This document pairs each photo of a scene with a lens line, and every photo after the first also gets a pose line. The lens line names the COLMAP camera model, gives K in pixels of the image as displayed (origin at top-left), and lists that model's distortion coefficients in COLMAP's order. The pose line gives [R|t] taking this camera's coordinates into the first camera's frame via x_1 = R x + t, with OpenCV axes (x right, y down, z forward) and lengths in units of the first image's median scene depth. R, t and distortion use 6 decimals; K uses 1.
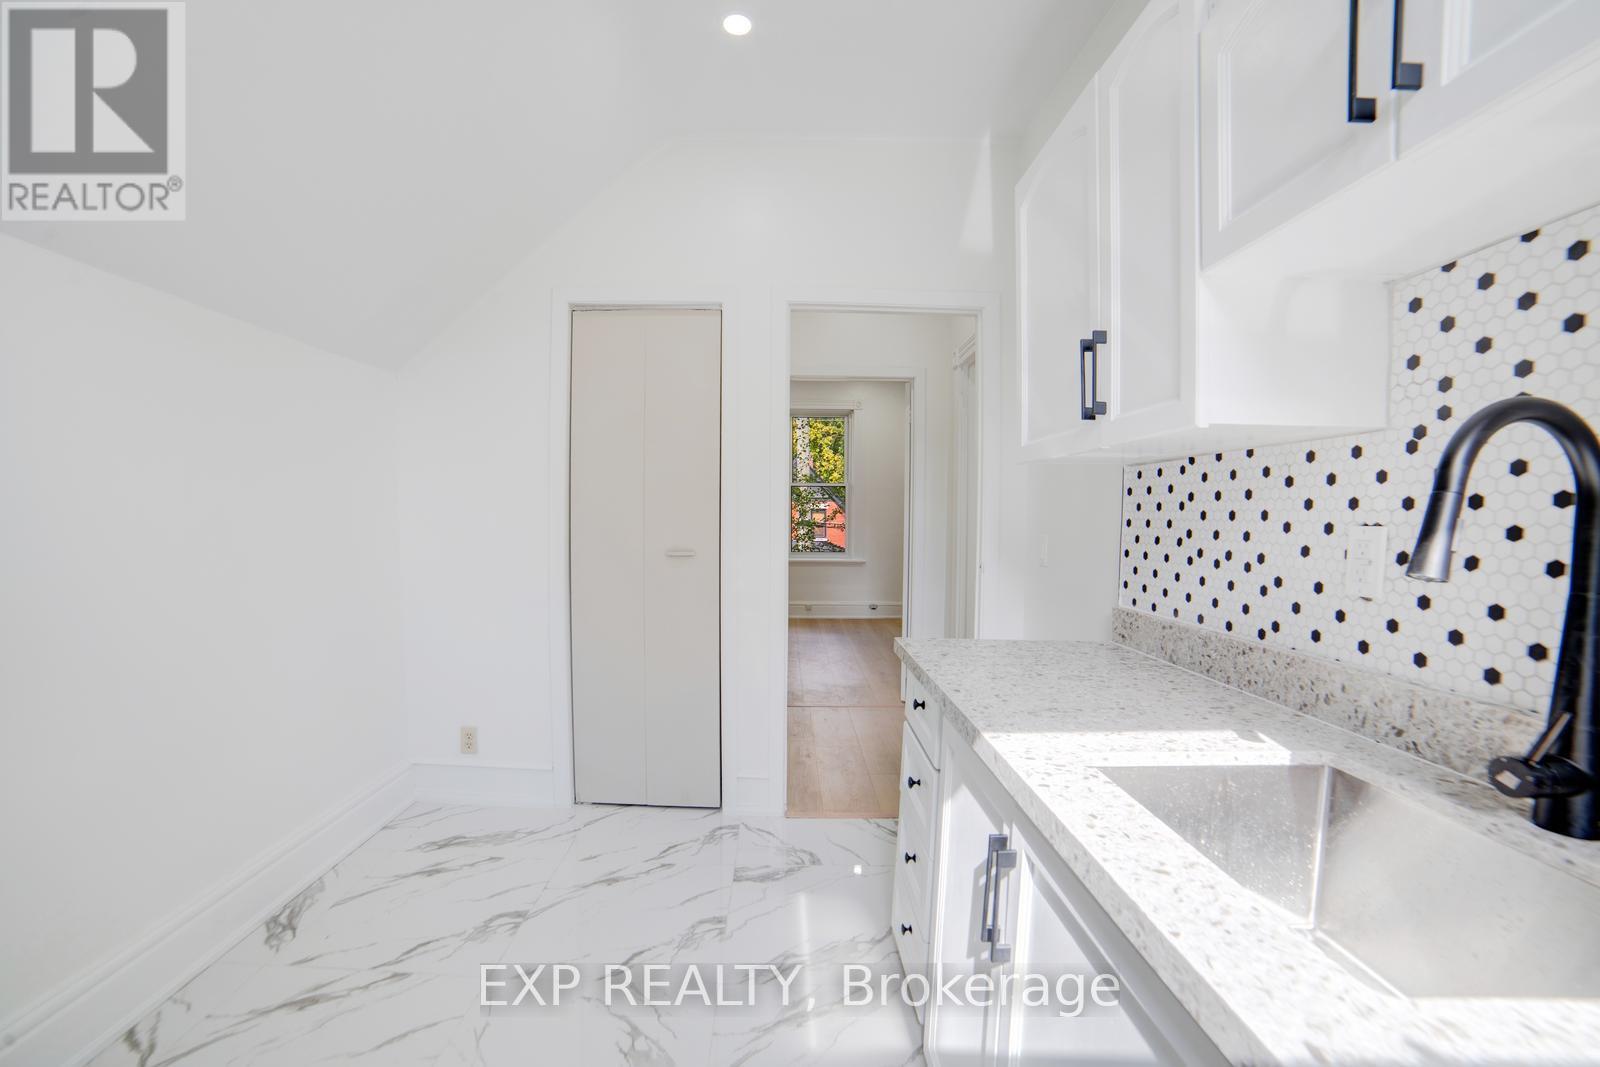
lens RADIAL K [[640.1, 0, 800.0], [0, 640.1, 533.5], [0, 0, 1]] dist [-0.077212, 0.021628]
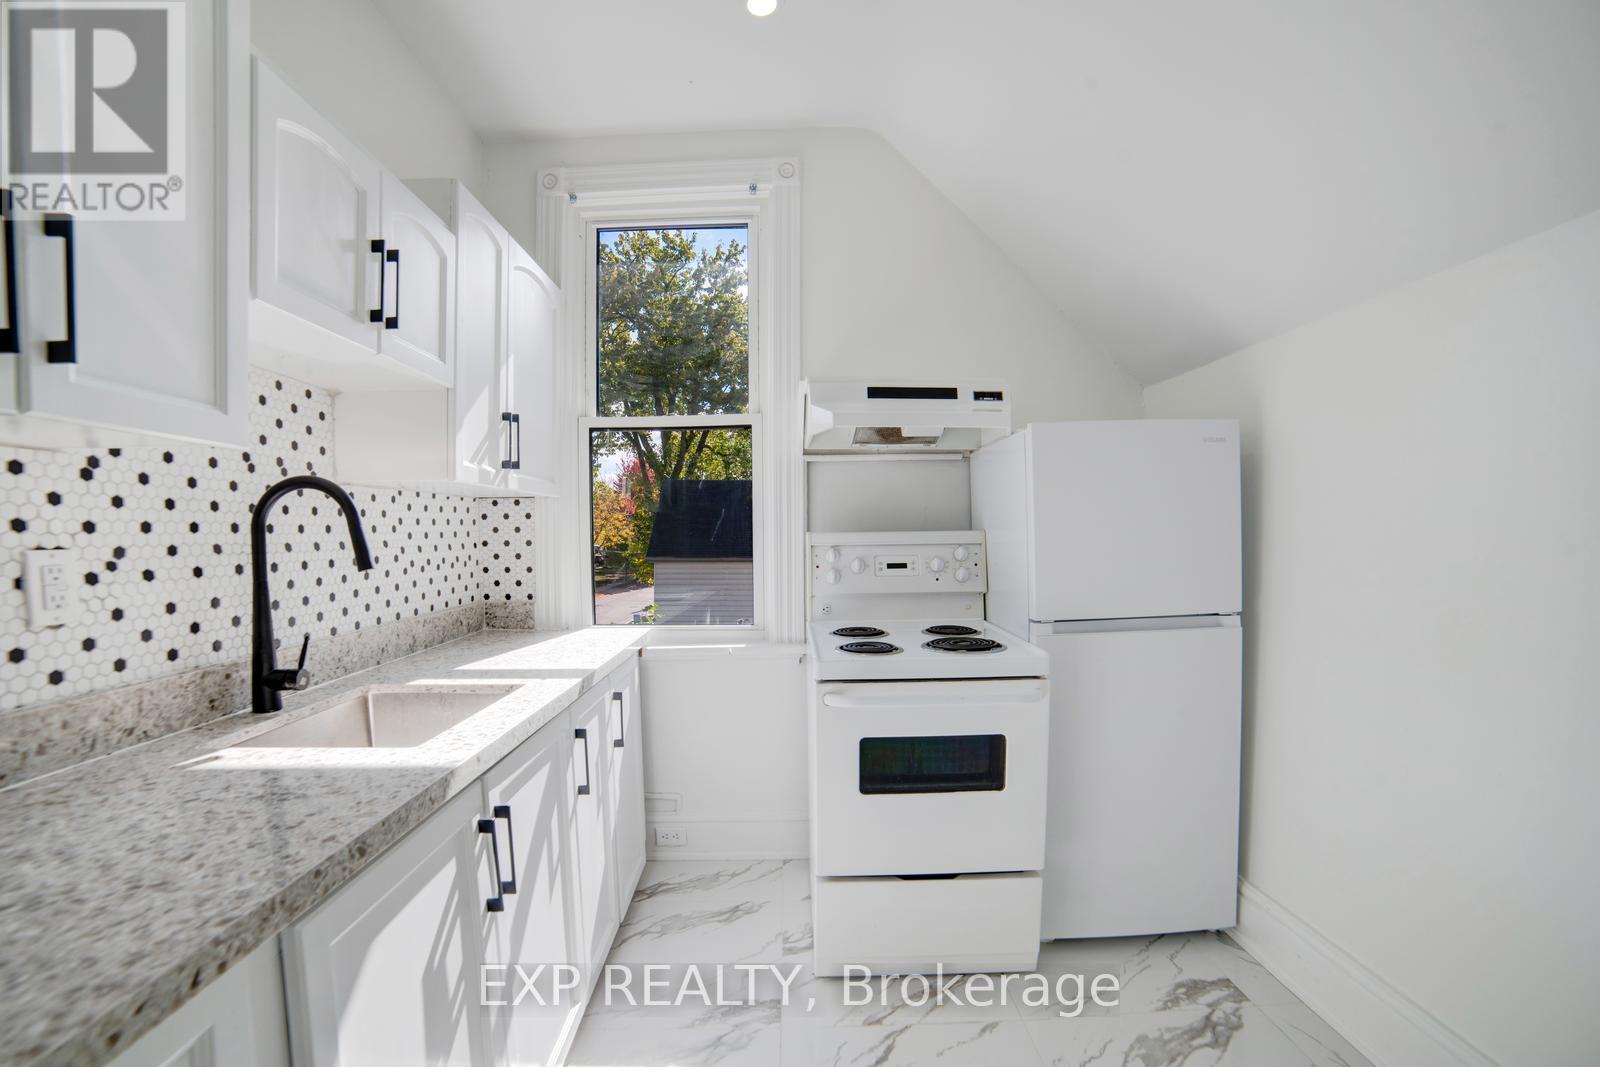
lens RADIAL K [[640.1, 0, 800.0], [0, 640.1, 533.5], [0, 0, 1]] dist [-0.077212, 0.021628]
pose [[-0.999826, 0.000378, -0.018626, -0.226476], [0.000052, 0.999847, 0.017503, -0.056773], [0.018629, 0.017499, -0.999673, 2.074877]]
